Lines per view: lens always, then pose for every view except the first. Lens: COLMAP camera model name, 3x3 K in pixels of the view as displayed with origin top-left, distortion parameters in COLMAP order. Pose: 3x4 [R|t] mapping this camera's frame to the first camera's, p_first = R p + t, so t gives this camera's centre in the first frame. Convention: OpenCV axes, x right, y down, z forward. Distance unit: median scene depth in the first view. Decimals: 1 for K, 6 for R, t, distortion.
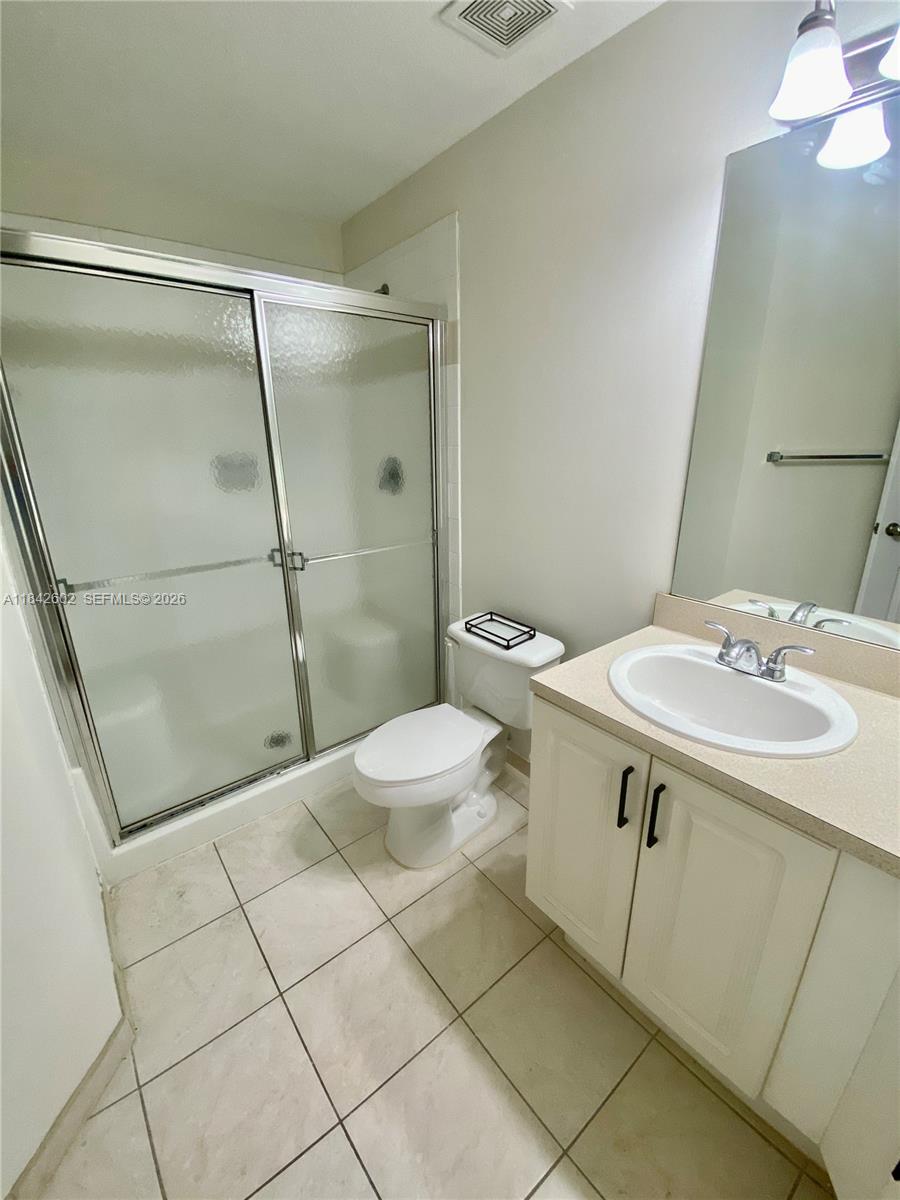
lens RADIAL K [[486.1, 0, 450.0], [0, 486.1, 600.0], [0, 0, 1]] dist [0.007030, -0.013709]
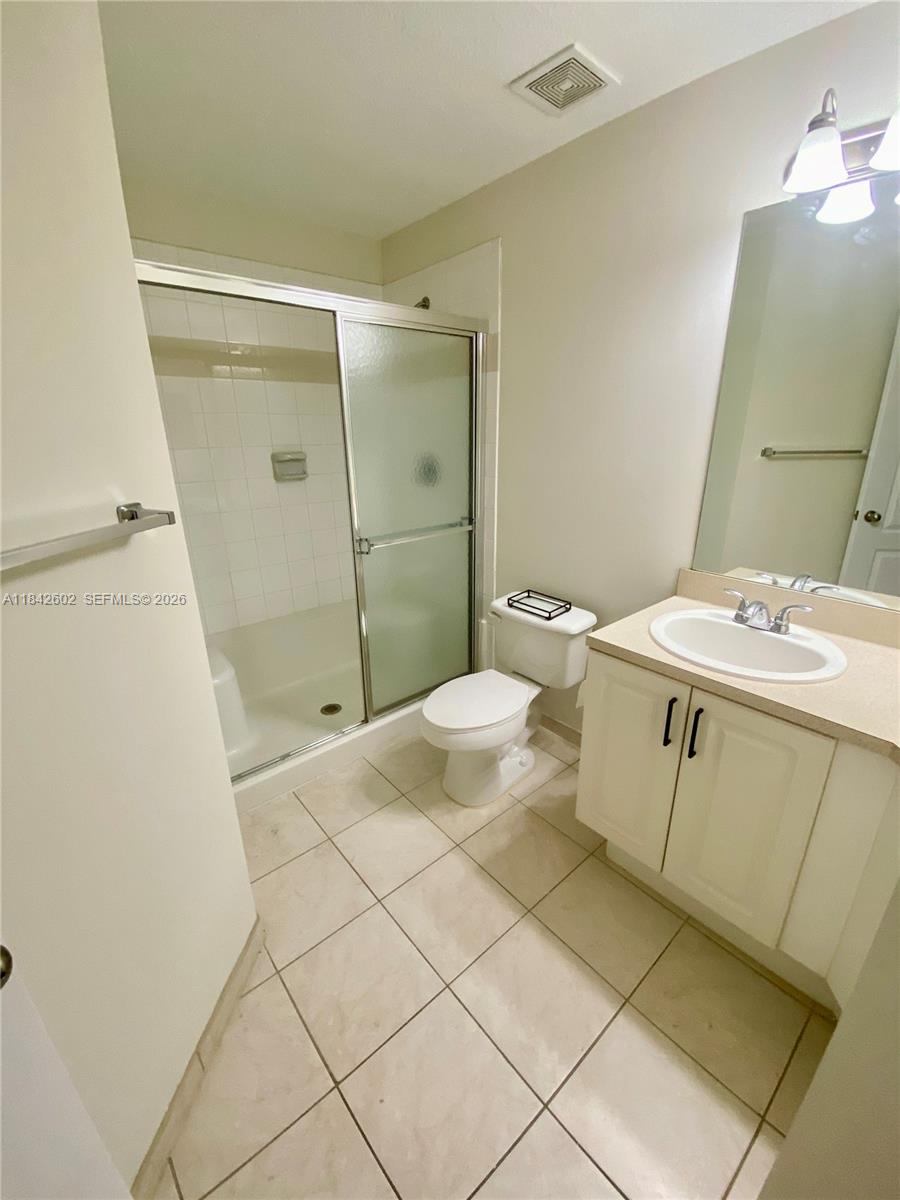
lens RADIAL K [[483.8, 0, 450.0], [0, 483.8, 600.0], [0, 0, 1]] dist [0.021727, -0.022354]
pose [[0.999510, -0.009954, 0.029678, -0.182281], [0.009472, 0.999822, 0.016336, 0.038291], [-0.029835, -0.016046, 0.999426, -0.189545]]
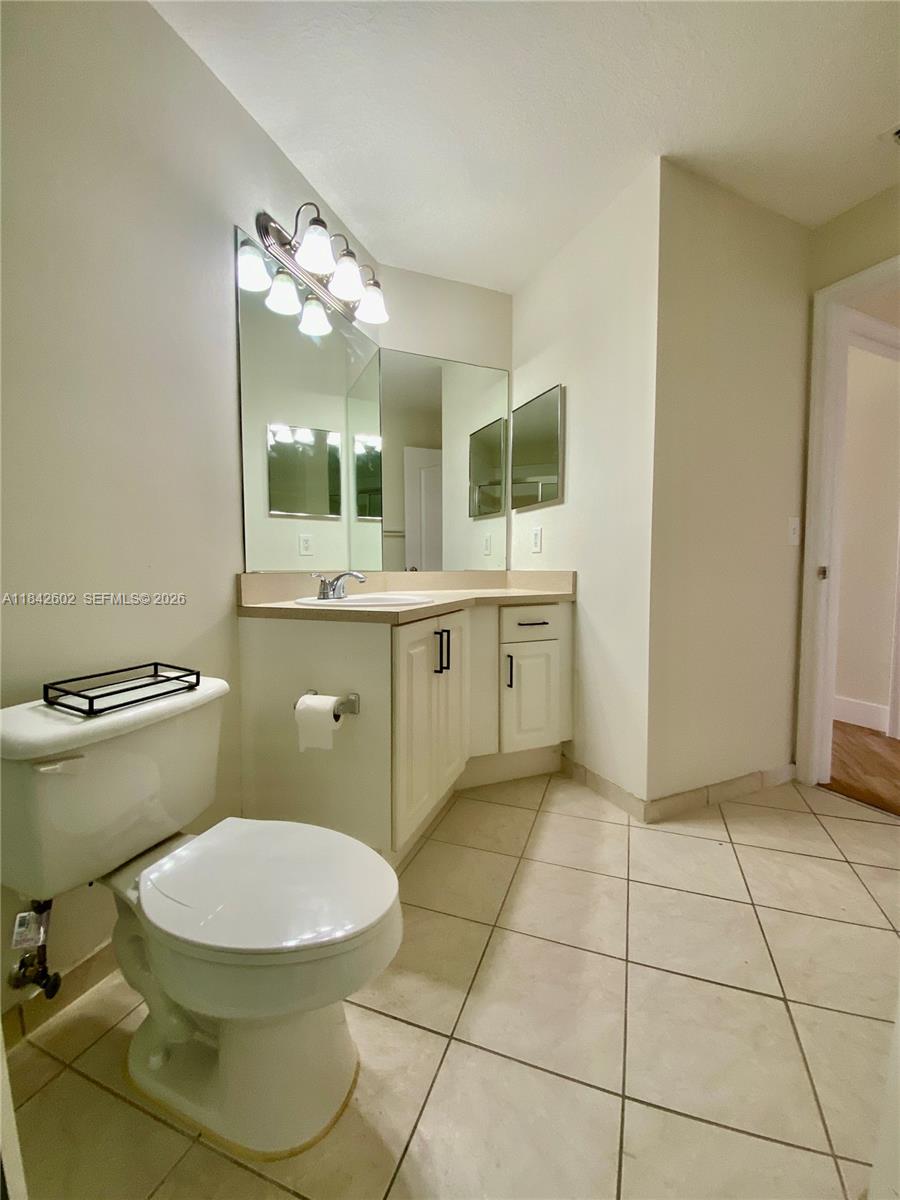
lens RADIAL K [[486.1, 0, 450.0], [0, 486.1, 600.0], [0, 0, 1]] dist [0.007030, -0.013709]
pose [[-0.504613, -0.050879, 0.861845, -0.705774], [0.284175, 0.932846, 0.221456, -0.059289], [-0.815237, 0.356664, -0.456268, 1.145688]]
